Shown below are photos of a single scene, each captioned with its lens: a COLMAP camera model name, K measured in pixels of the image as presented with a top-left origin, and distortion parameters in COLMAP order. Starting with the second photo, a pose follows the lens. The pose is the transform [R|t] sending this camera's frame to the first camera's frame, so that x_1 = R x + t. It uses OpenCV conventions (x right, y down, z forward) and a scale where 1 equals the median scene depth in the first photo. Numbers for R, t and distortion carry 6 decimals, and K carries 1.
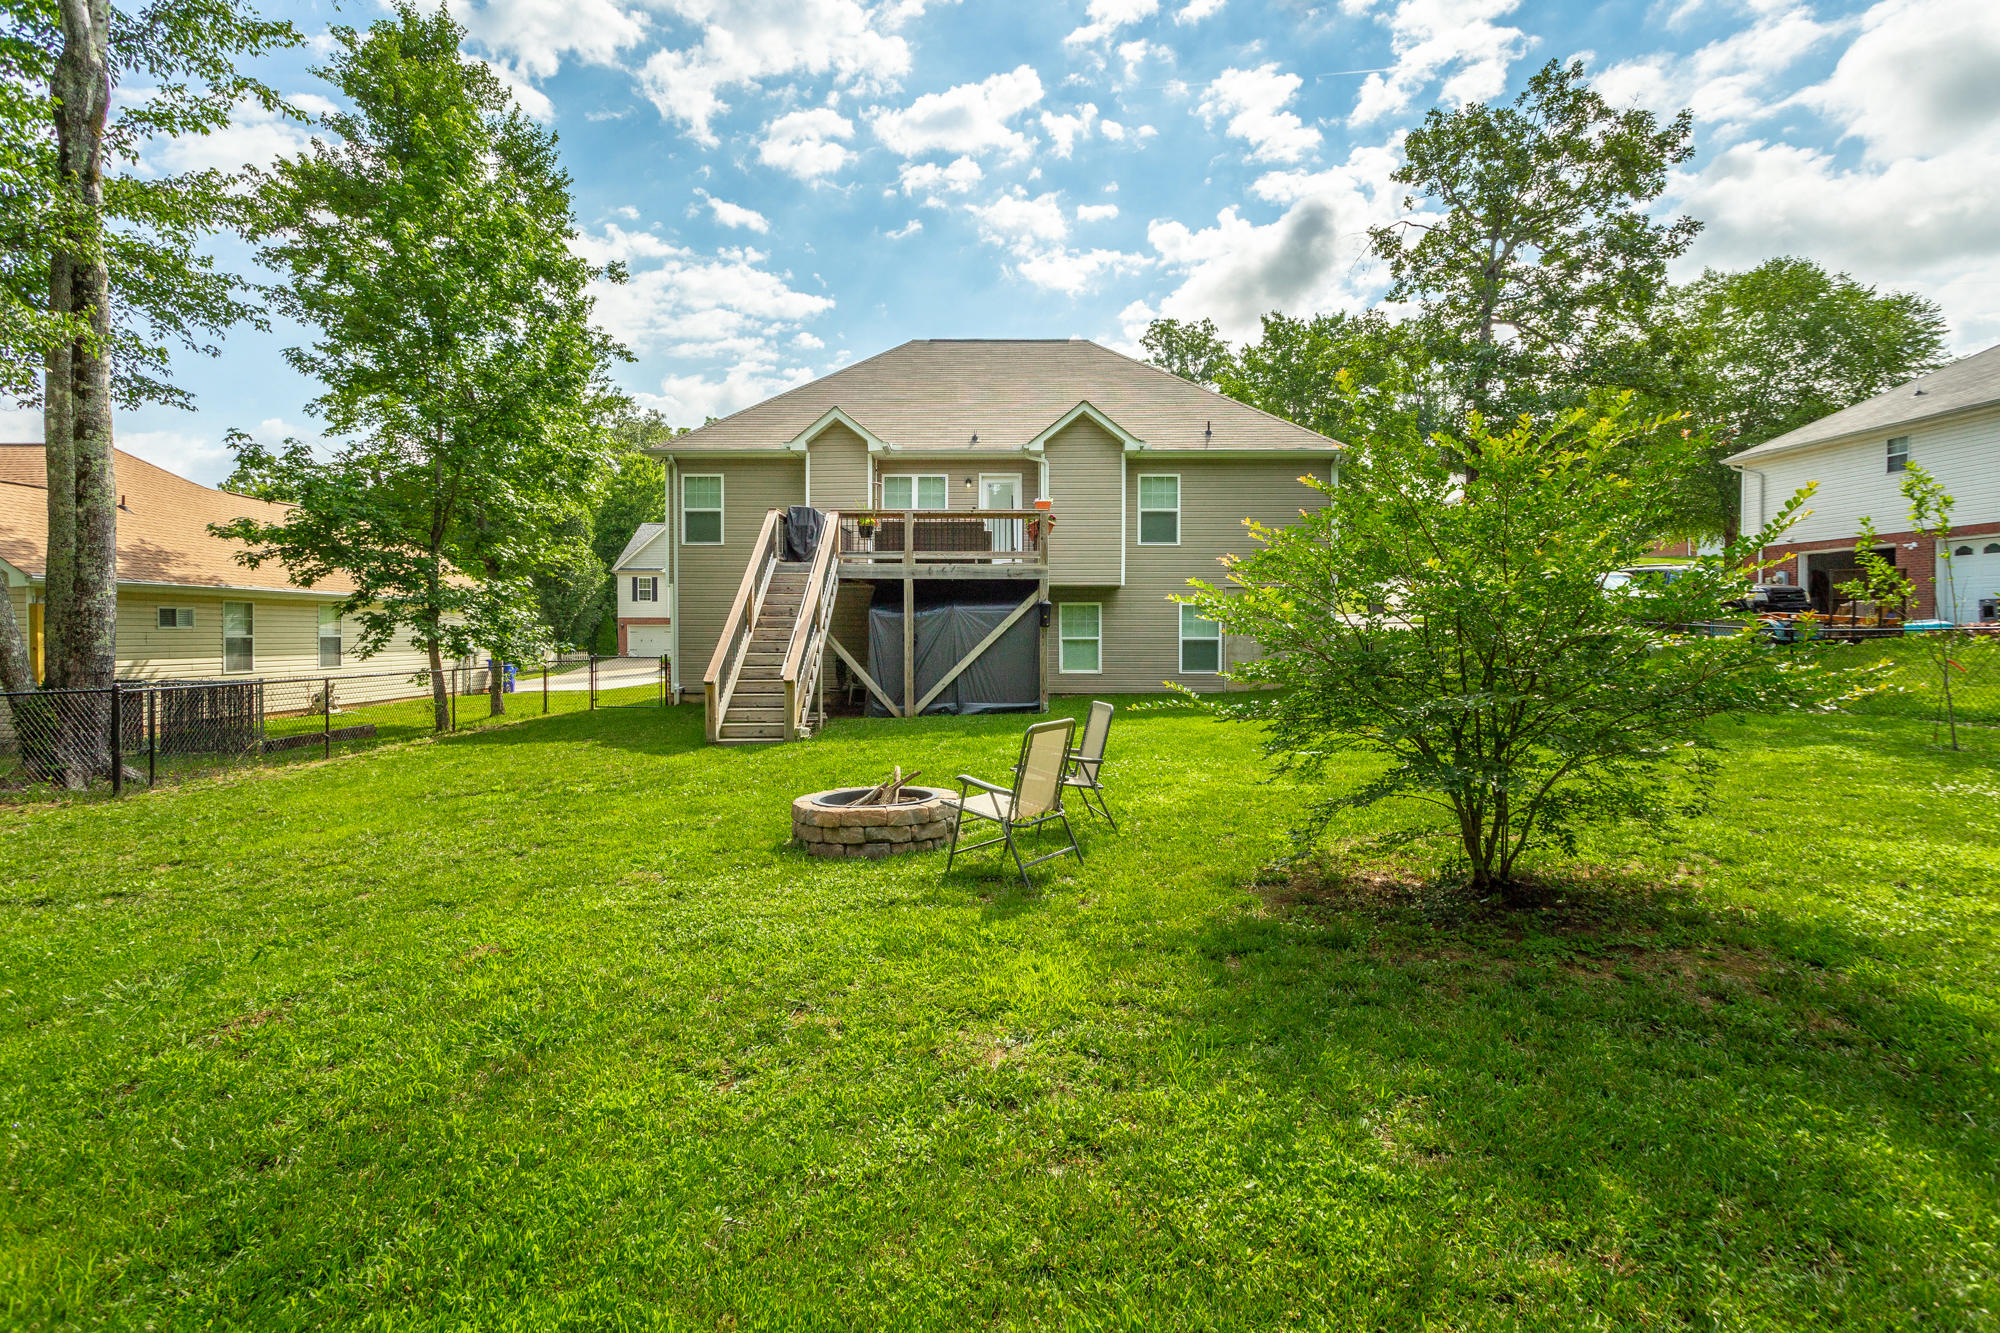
lens RADIAL K [[945.3, 0, 985.6], [0, 945.3, 642.5], [0, 0, 1]] dist [-0.002515, 0.000393]
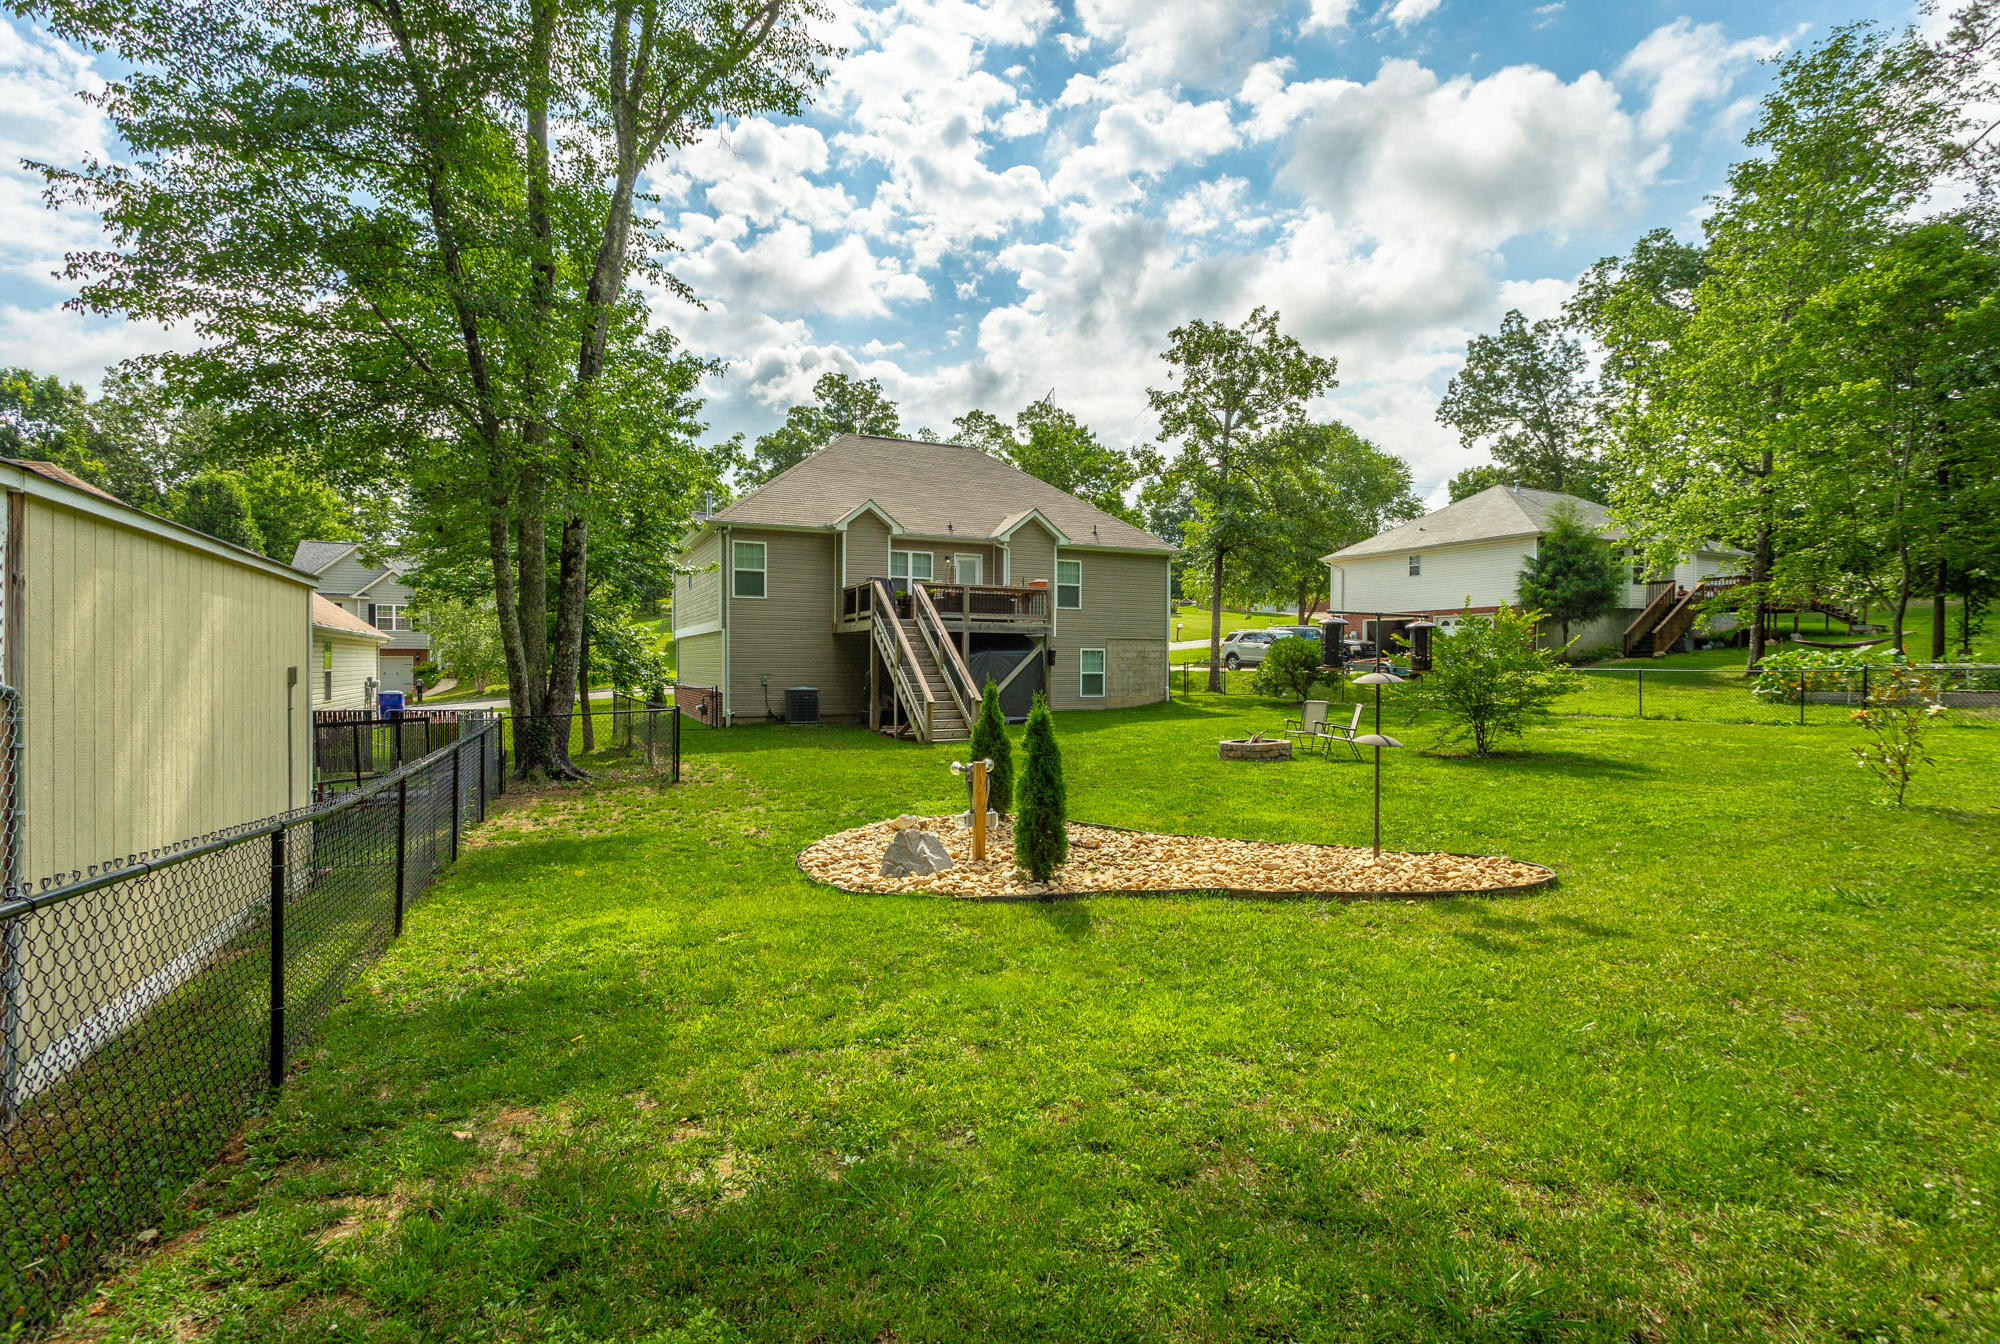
lens RADIAL K [[961.8, 0, 997.7], [0, 961.8, 677.9], [0, 0, 1]] dist [-0.003160, 0.001846]
pose [[0.900375, -0.001947, 0.435111, -0.582212], [0.000663, 0.999995, 0.003102, -0.001558], [-0.435115, -0.002504, 0.900371, -0.297310]]
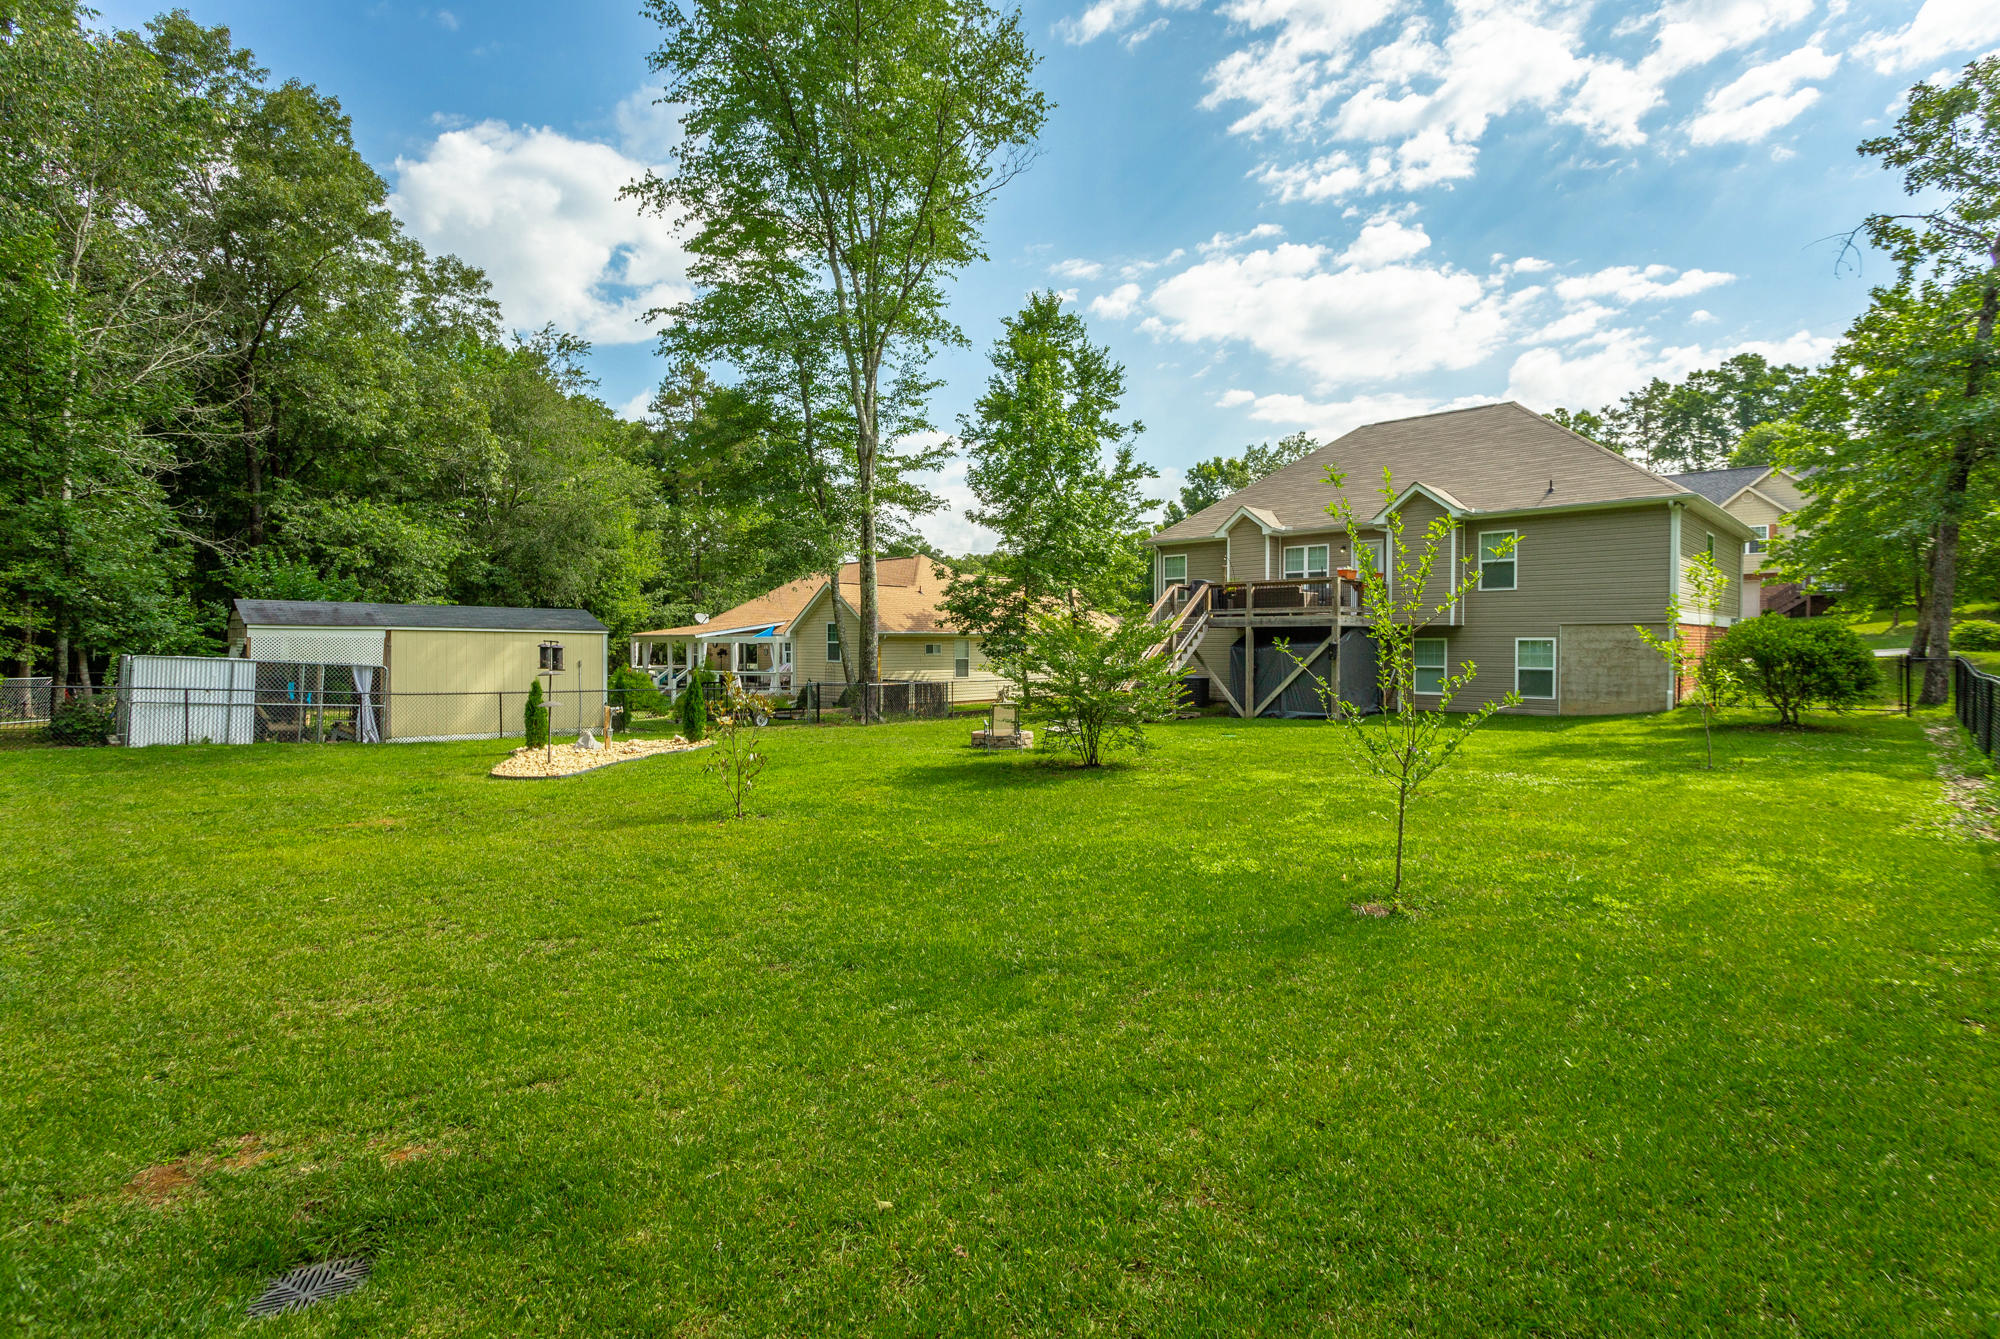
lens RADIAL K [[945.3, 0, 996.5], [0, 945.3, 665.4], [0, 0, 1]] dist [-0.002515, 0.000393]
pose [[0.722758, 0.017193, -0.690887, 0.578220], [-0.007499, 0.999827, 0.017036, -0.024448], [0.691060, -0.007132, 0.722762, -0.323331]]
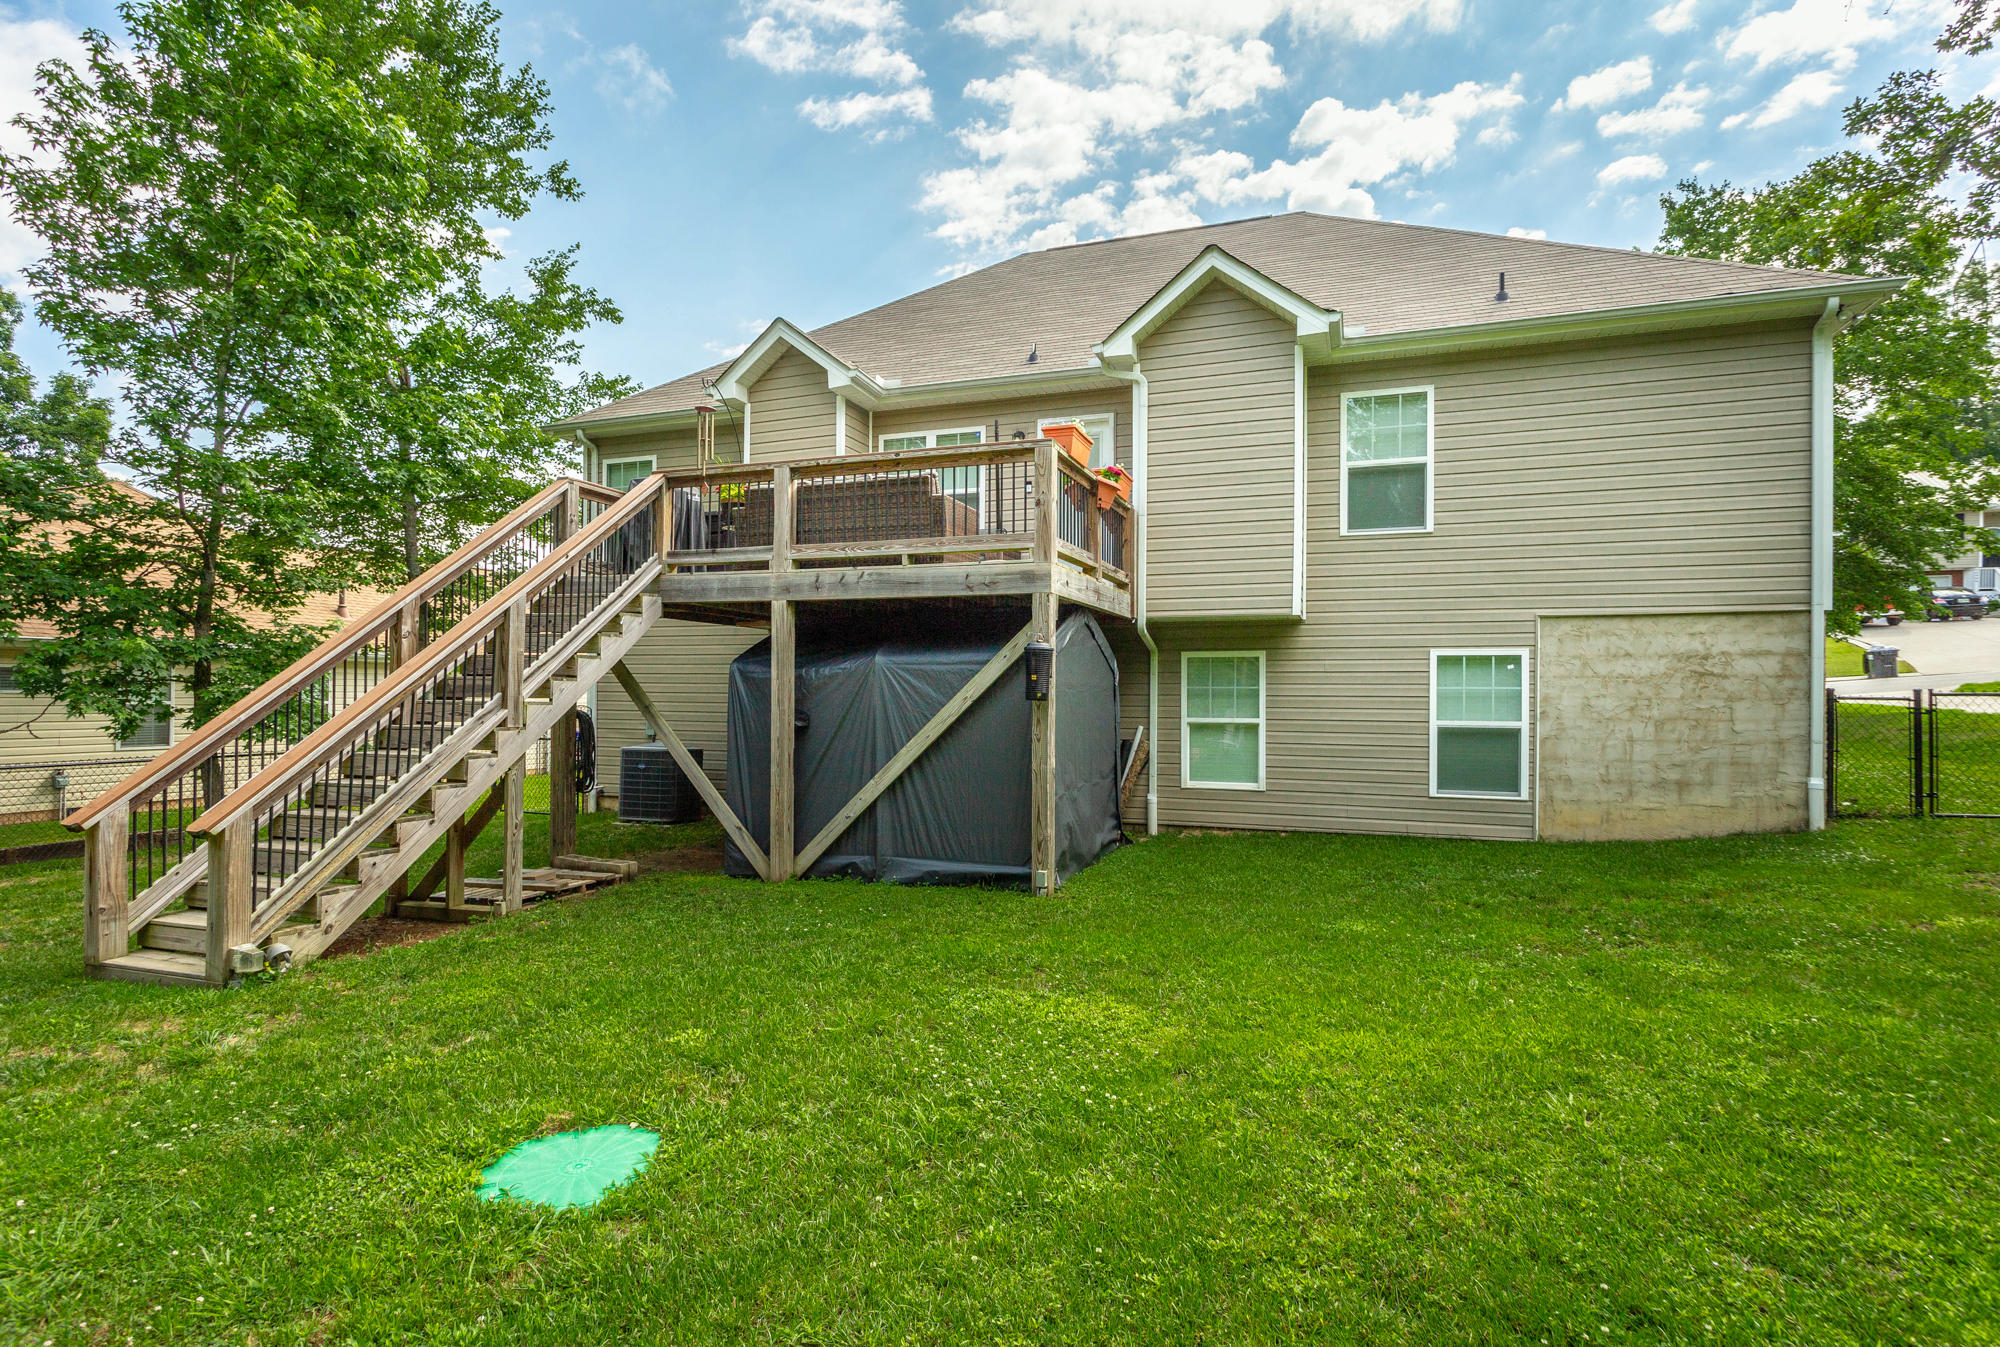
lens RADIAL K [[961.8, 0, 1000.9], [0, 961.8, 701.6], [0, 0, 1]] dist [-0.003160, 0.001846]
pose [[0.945868, 0.009455, -0.324414, 0.163364], [-0.011503, 0.999924, -0.004395, -0.011681], [0.324348, 0.007889, 0.945905, 0.481476]]
